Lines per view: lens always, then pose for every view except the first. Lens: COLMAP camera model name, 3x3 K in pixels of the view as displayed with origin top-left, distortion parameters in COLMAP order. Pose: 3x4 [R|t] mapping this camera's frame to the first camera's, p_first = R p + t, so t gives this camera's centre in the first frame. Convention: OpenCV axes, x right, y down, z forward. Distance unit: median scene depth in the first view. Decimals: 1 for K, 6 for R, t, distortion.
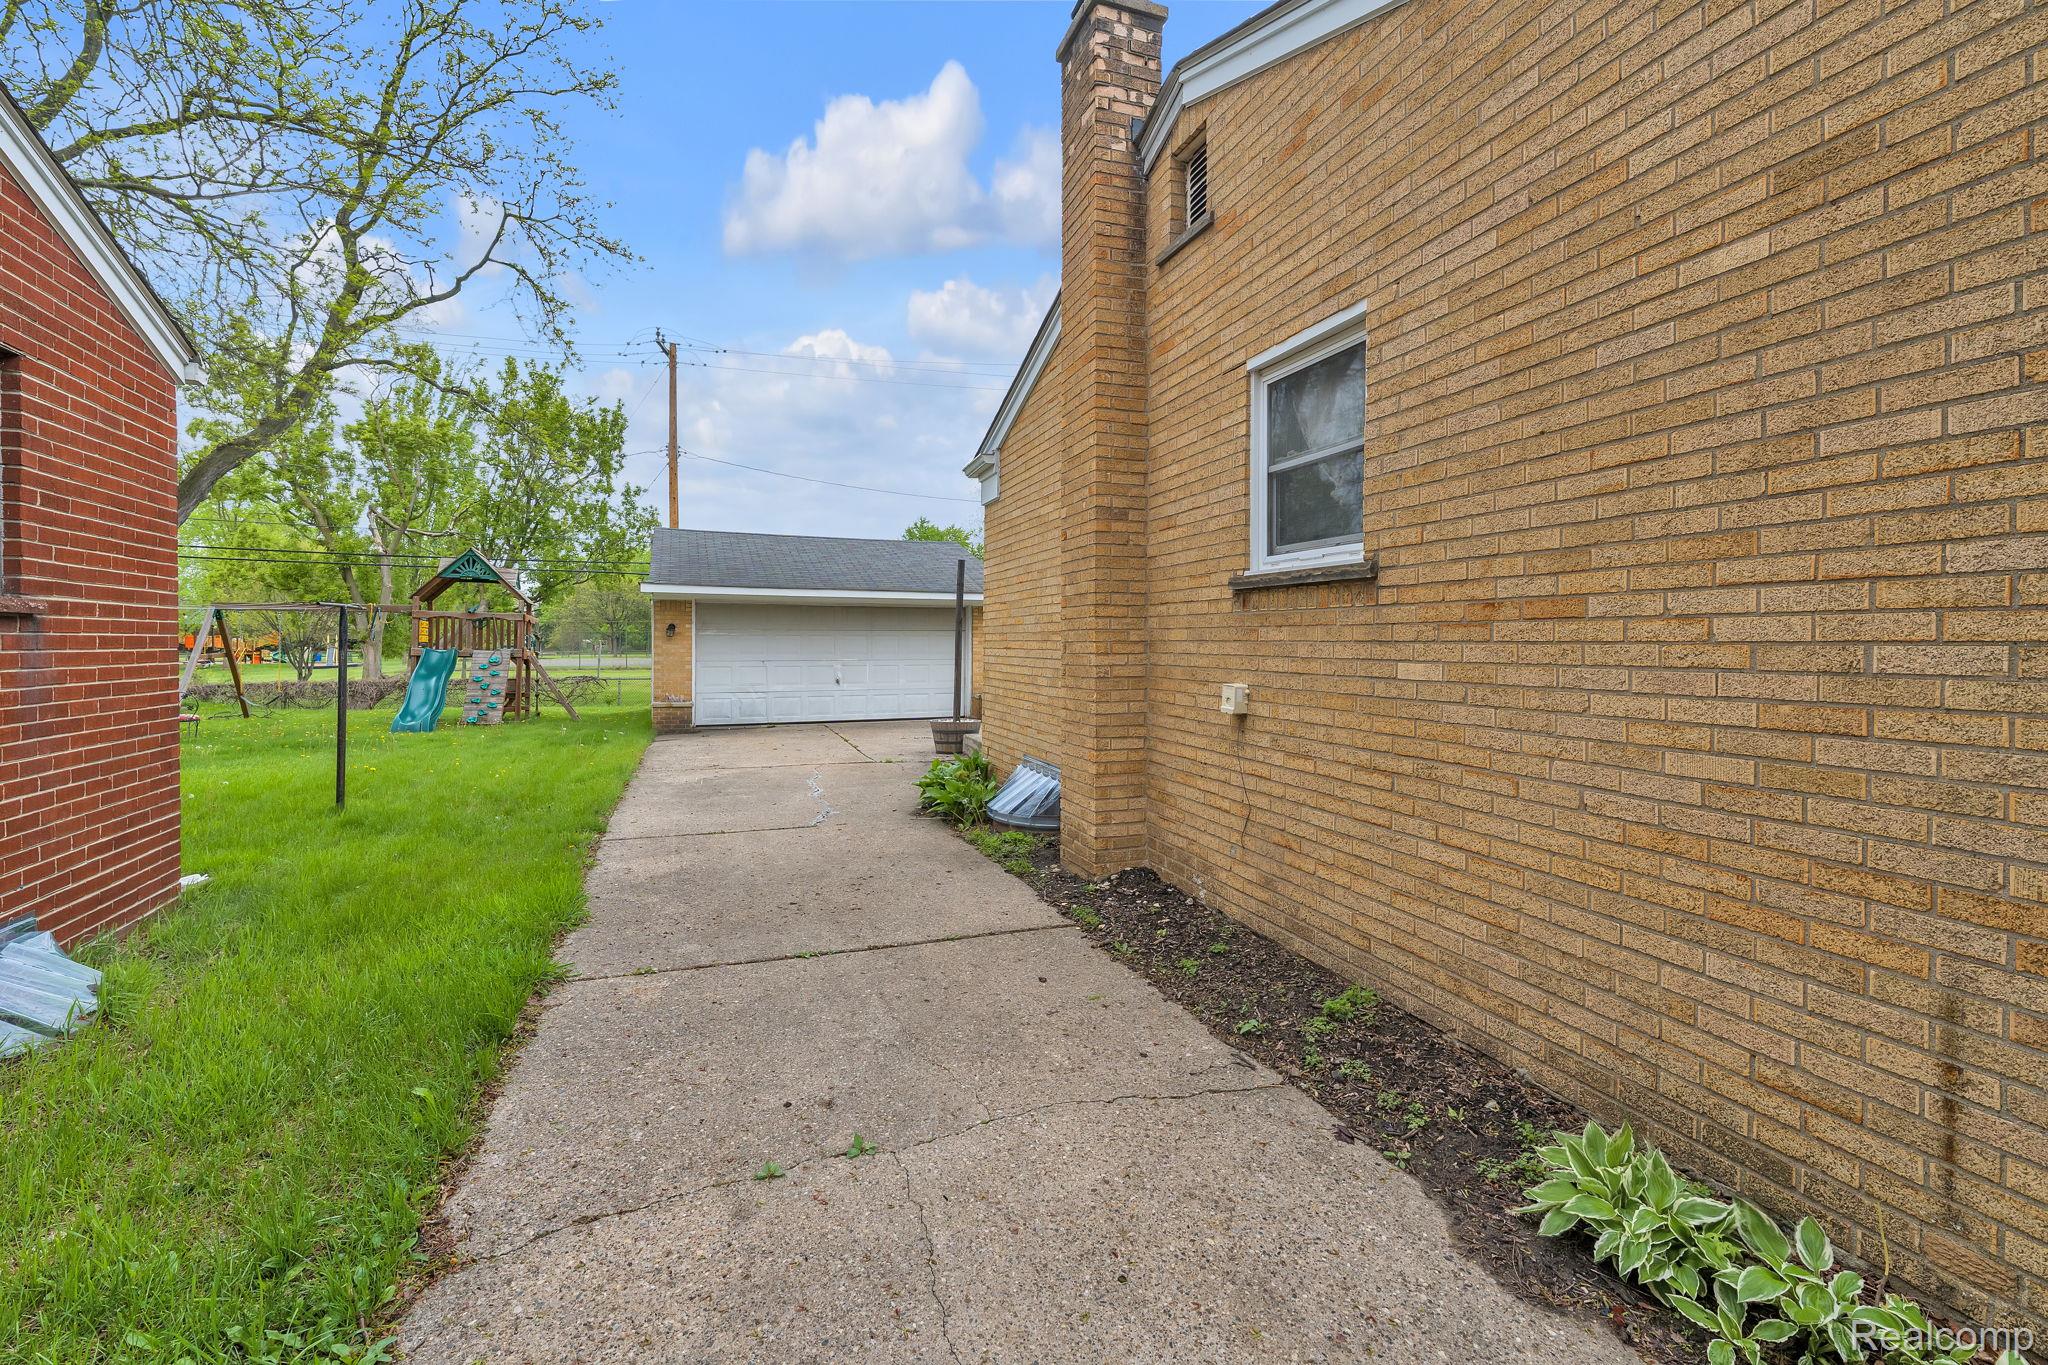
lens RADIAL K [[848.8, 0, 1050.7], [0, 848.8, 647.1], [0, 0, 1]] dist [-0.001966, -0.000734]
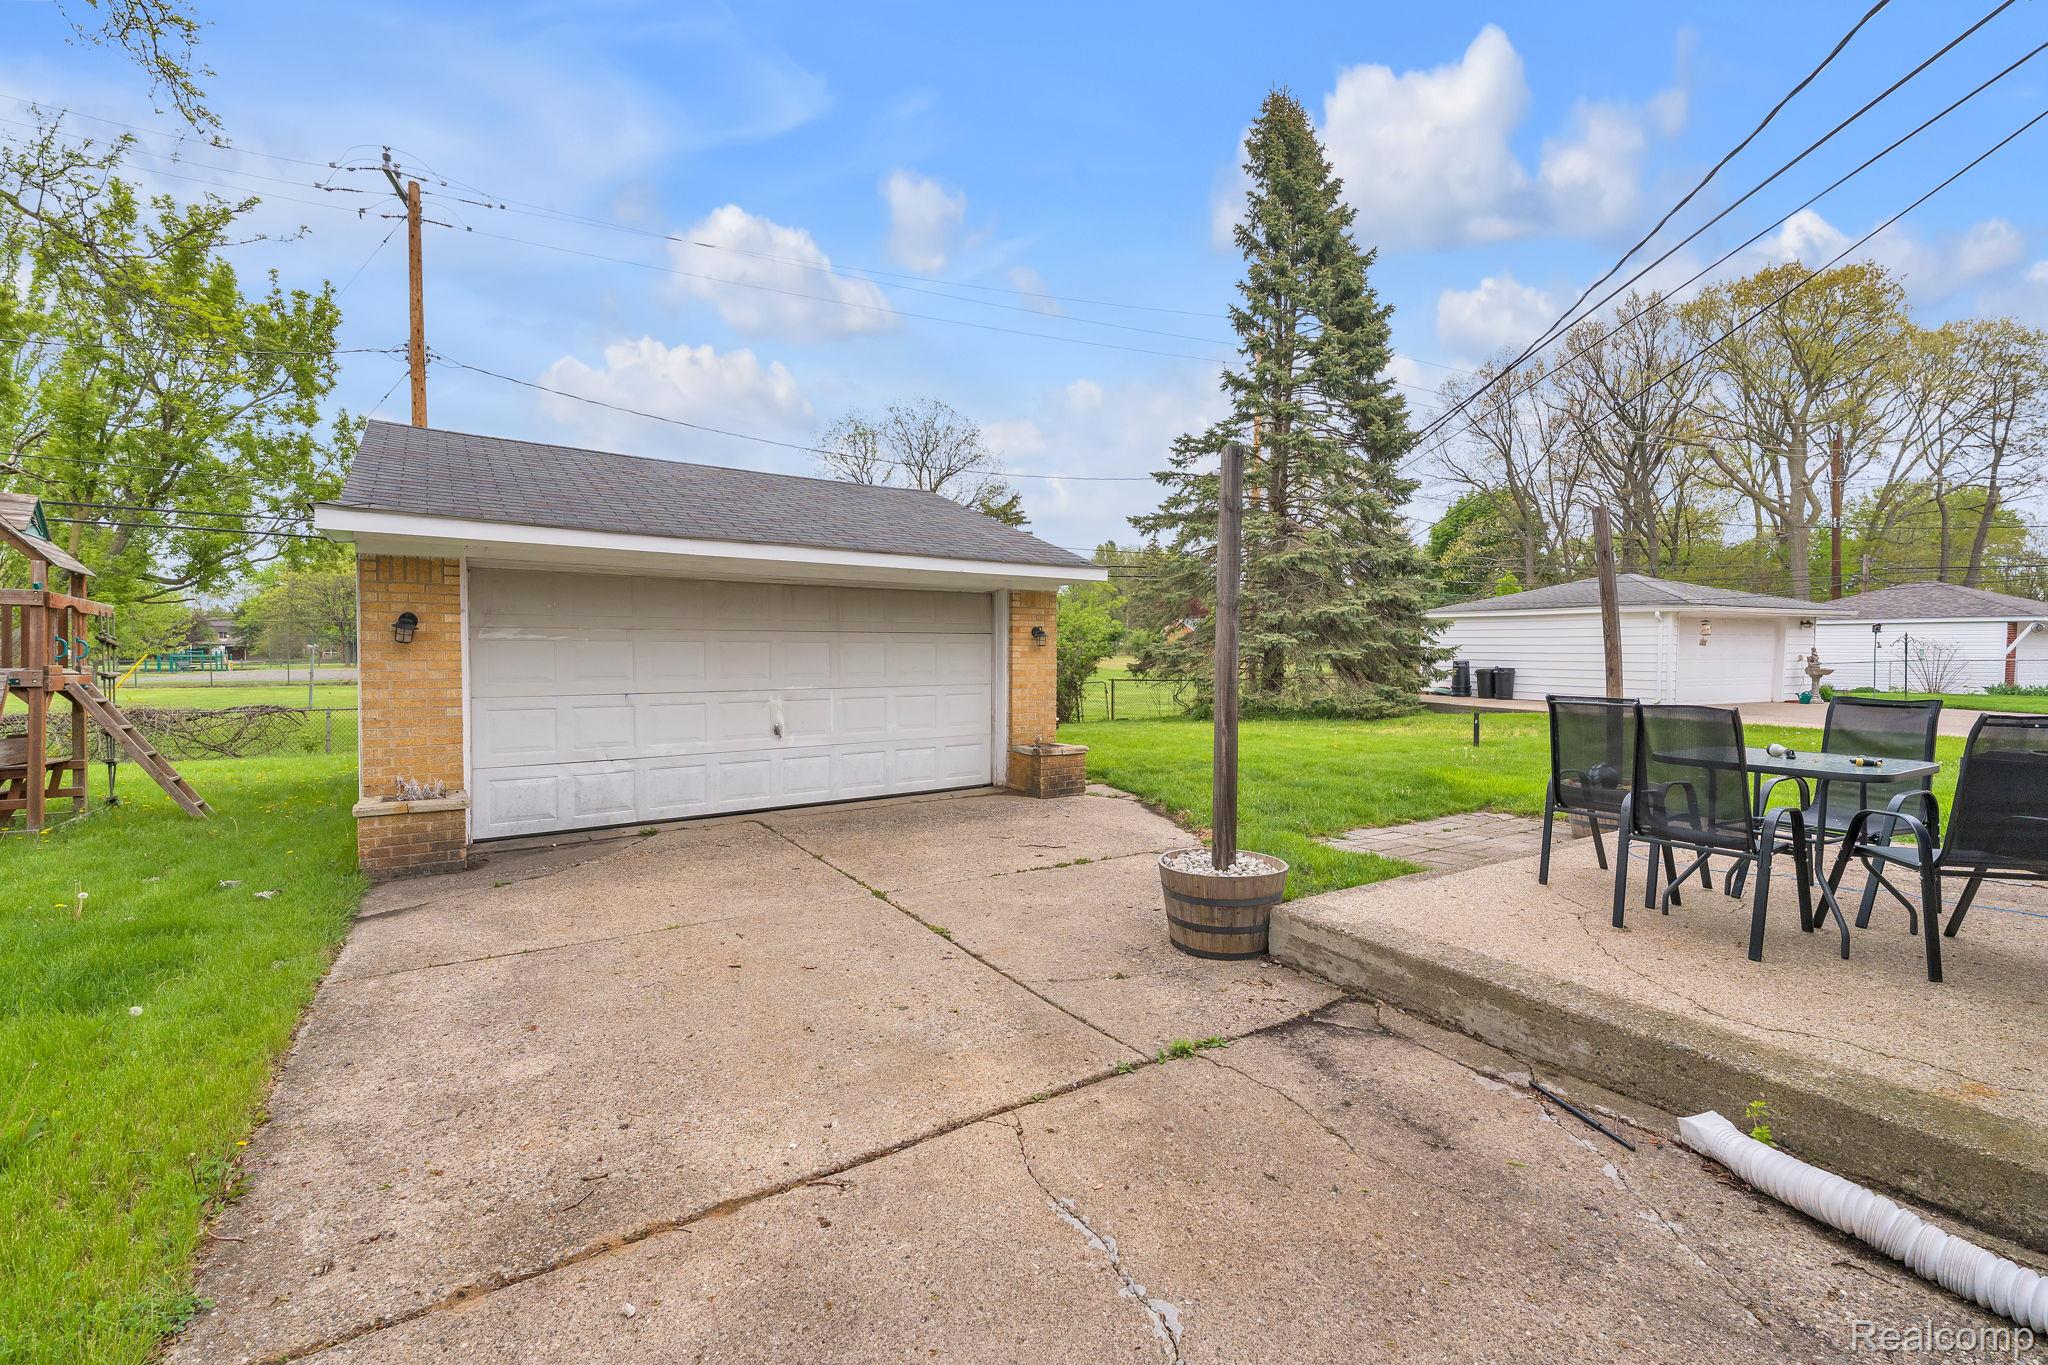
lens RADIAL K [[848.8, 0, 1016.8], [0, 848.8, 679.3], [0, 0, 1]] dist [-0.001966, -0.000734]
pose [[0.982506, -0.004332, 0.186182, -0.111681], [-0.001241, 0.999555, 0.029807, -0.003321], [-0.186228, -0.029516, 0.982063, 0.259154]]
